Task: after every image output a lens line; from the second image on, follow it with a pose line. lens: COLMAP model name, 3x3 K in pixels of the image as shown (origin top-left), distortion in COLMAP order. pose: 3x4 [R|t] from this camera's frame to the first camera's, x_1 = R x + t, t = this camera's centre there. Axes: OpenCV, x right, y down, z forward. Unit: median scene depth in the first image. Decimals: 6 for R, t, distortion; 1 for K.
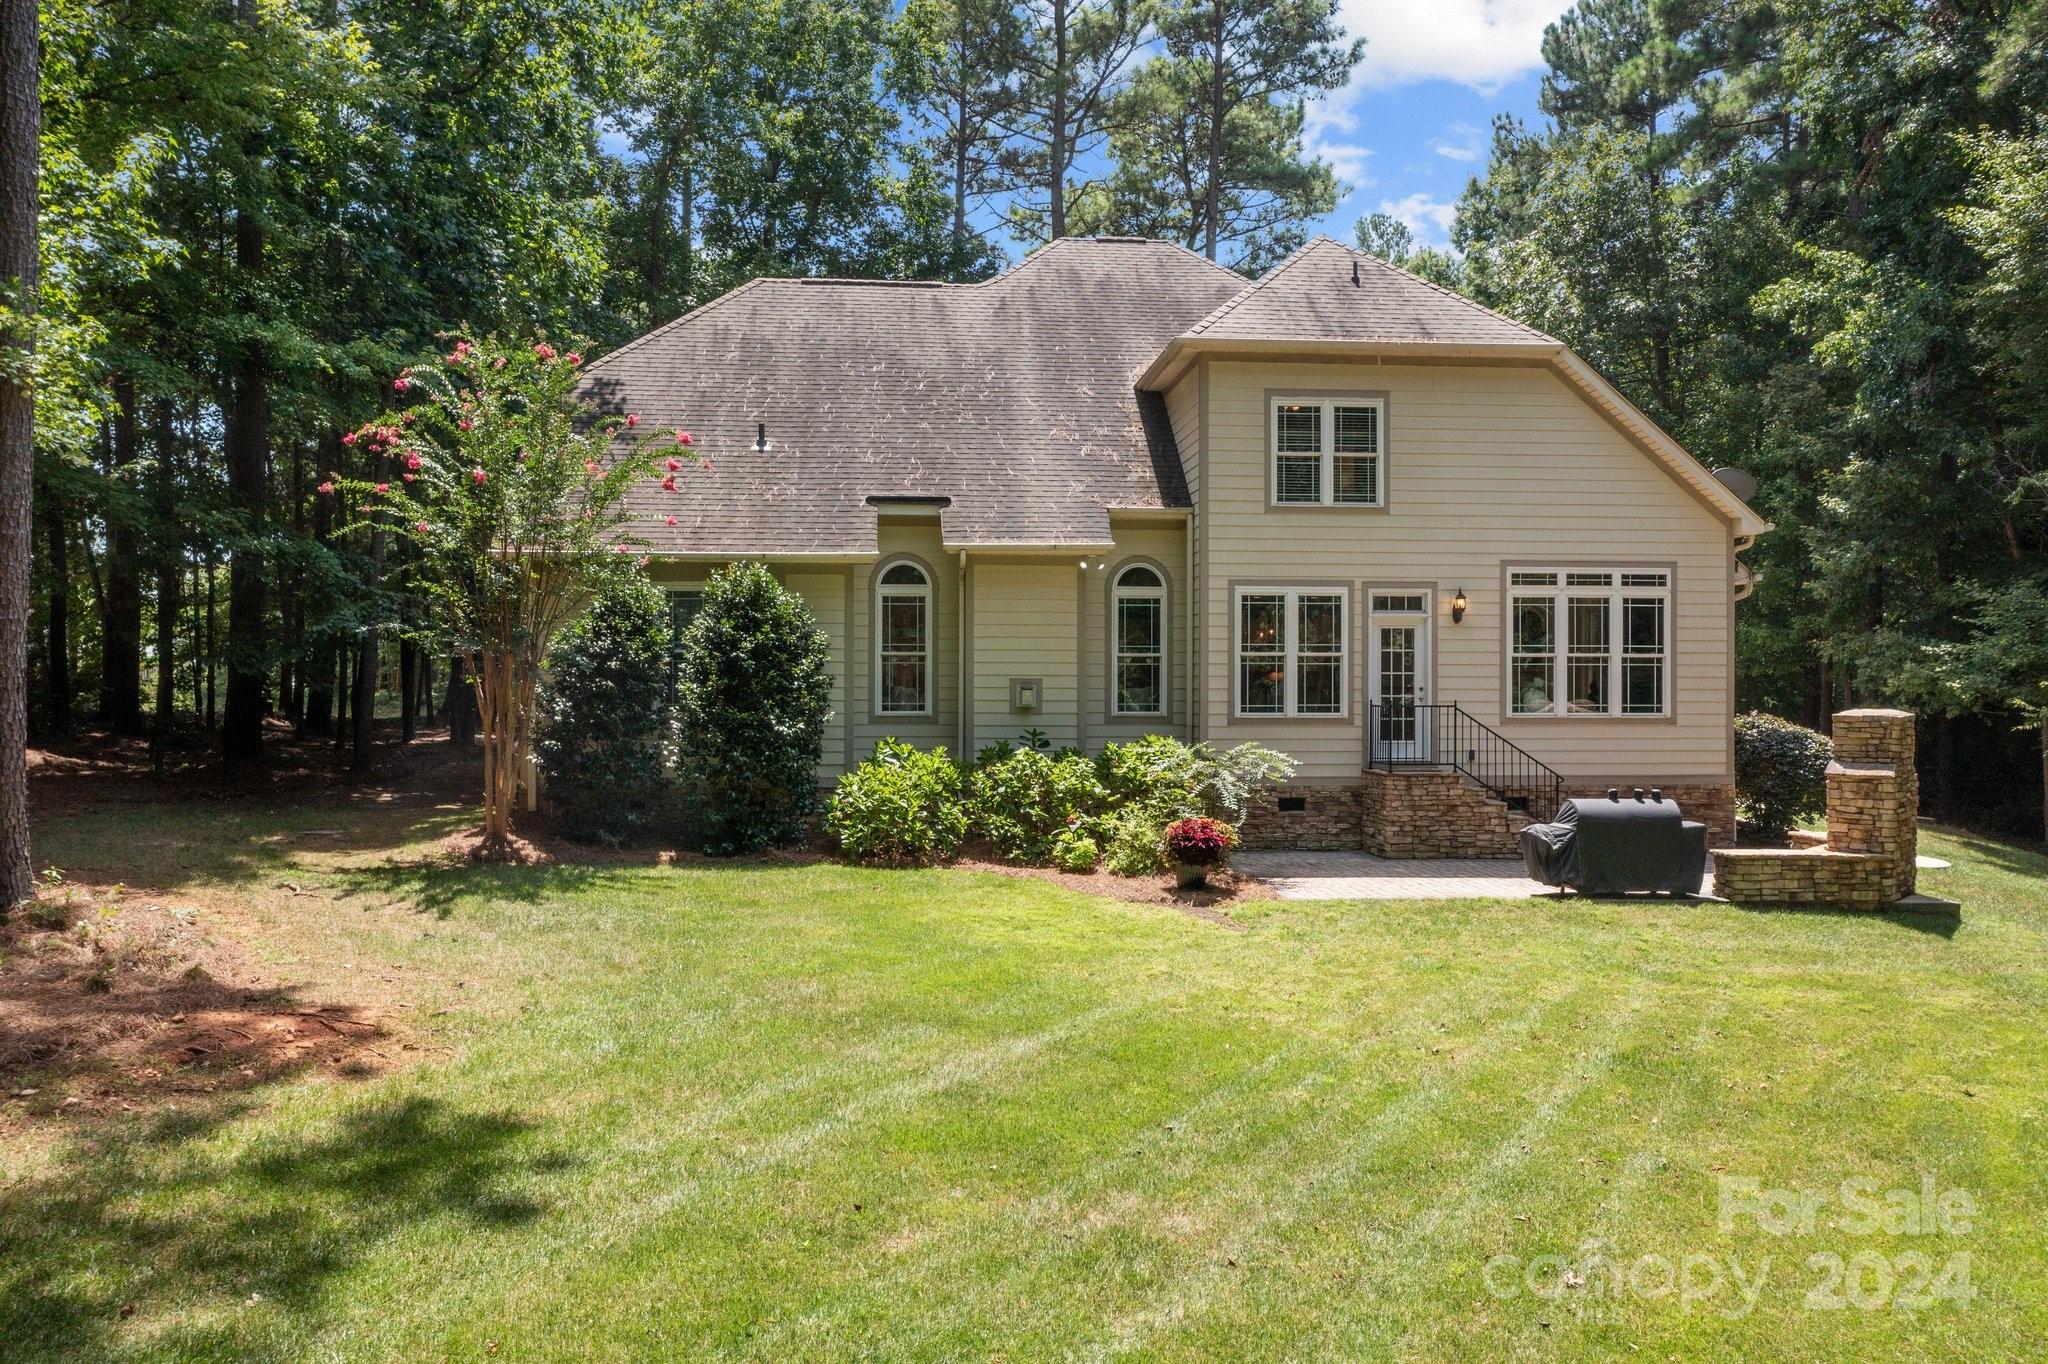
lens RADIAL K [[1621.8, 0, 1024.0], [0, 1621.8, 682.0], [0, 0, 1]] dist [0.002530, 0.002322]
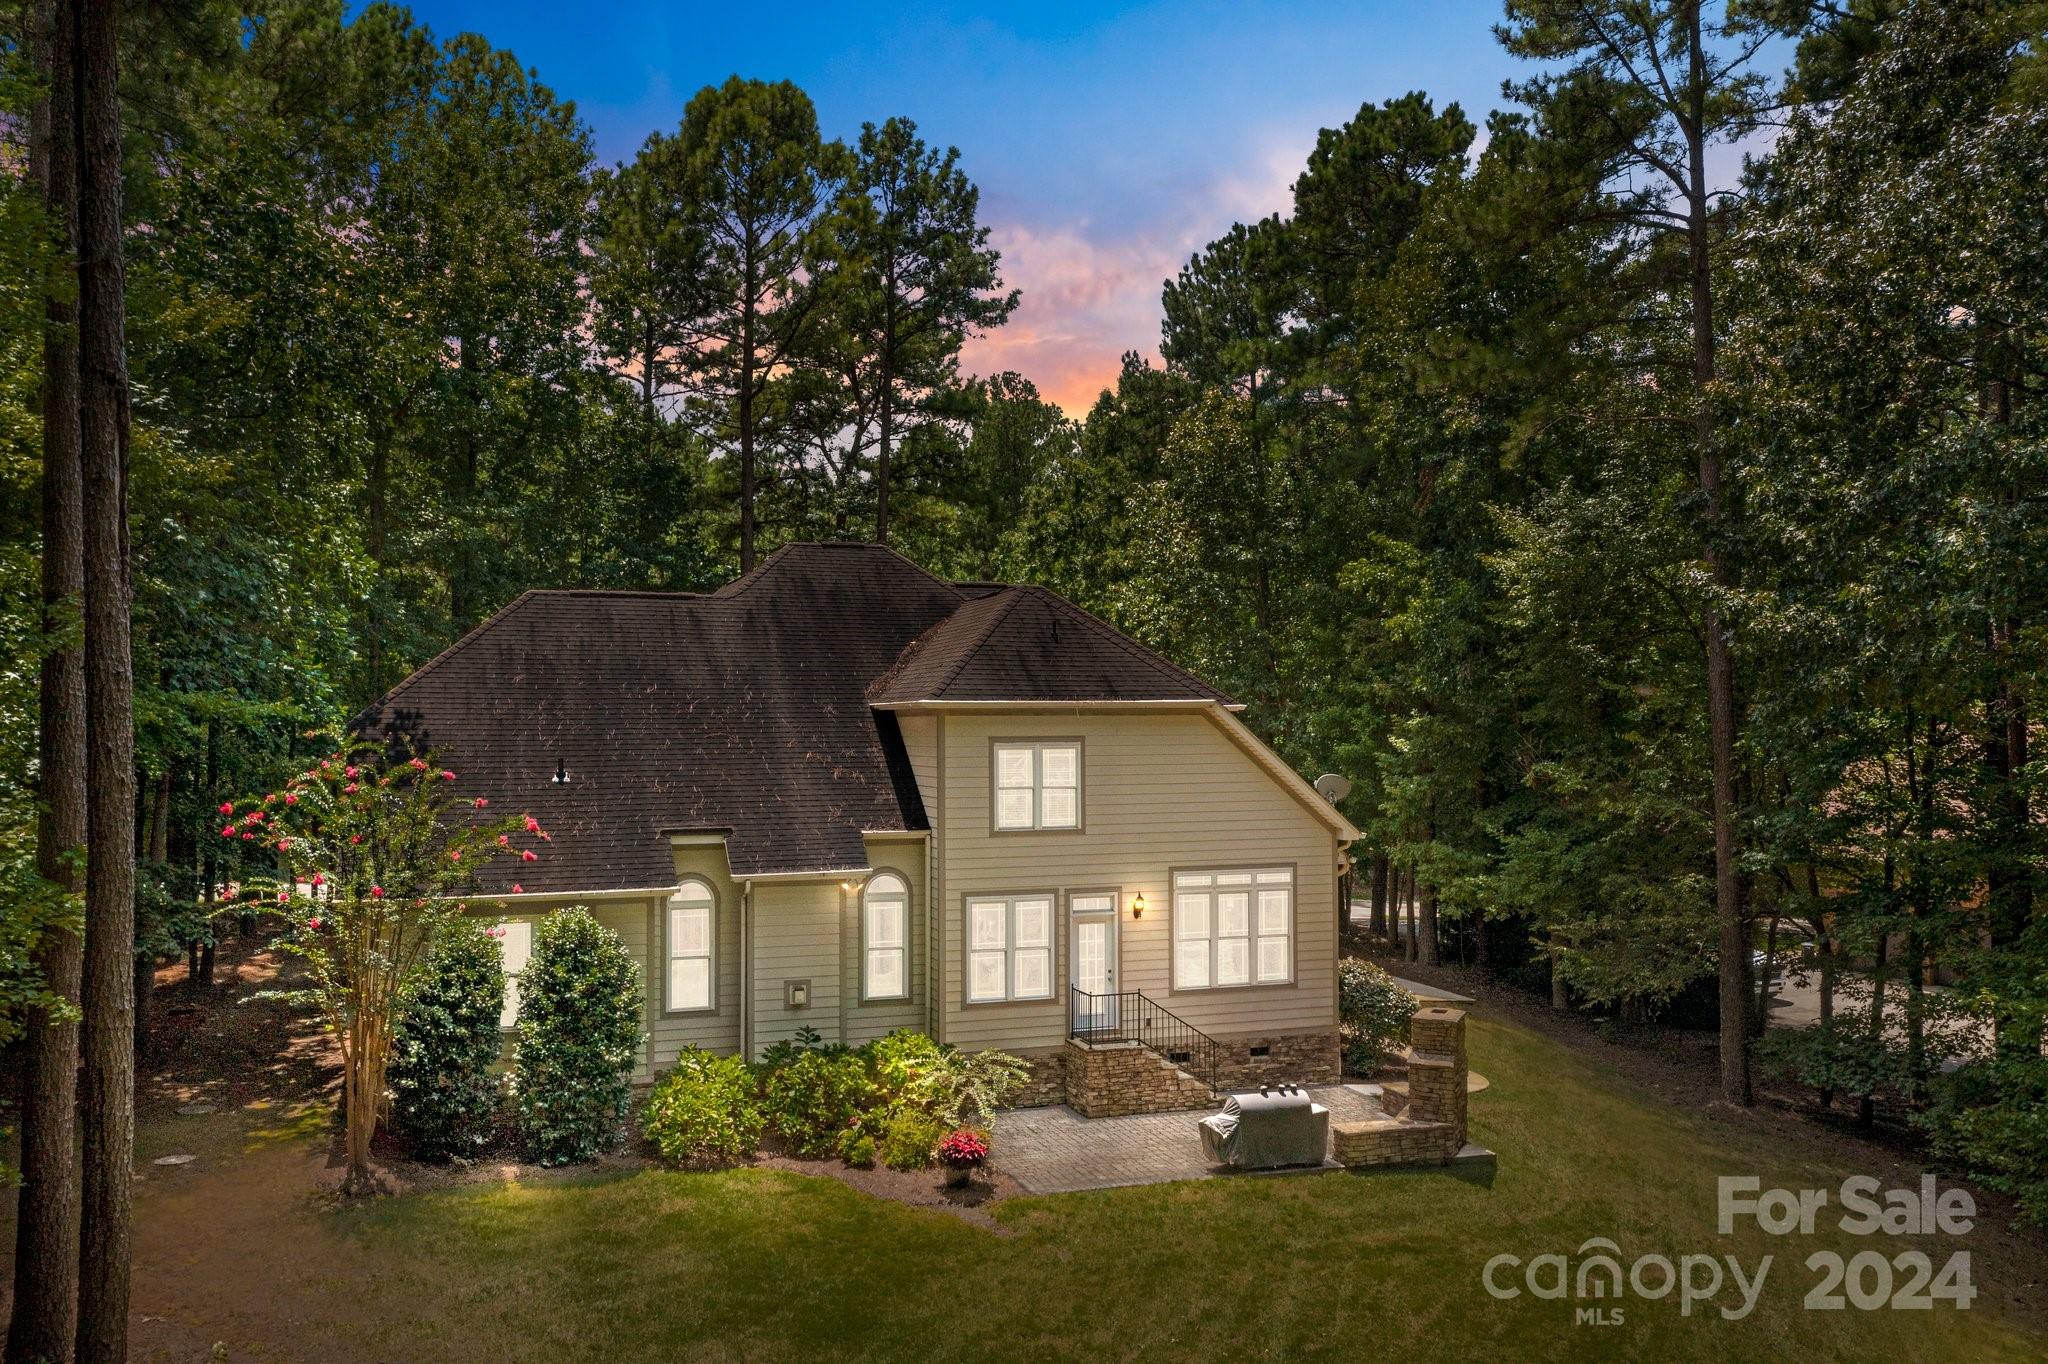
lens RADIAL K [[1613.8, 0, 1024.0], [0, 1613.8, 682.0], [0, 0, 1]] dist [0.000210, 0.002705]
pose [[0.970780, 0.001264, 0.239969, -0.122761], [0.004475, 0.999717, -0.023368, -0.193534], [-0.239931, 0.023759, 0.970499, -0.209977]]
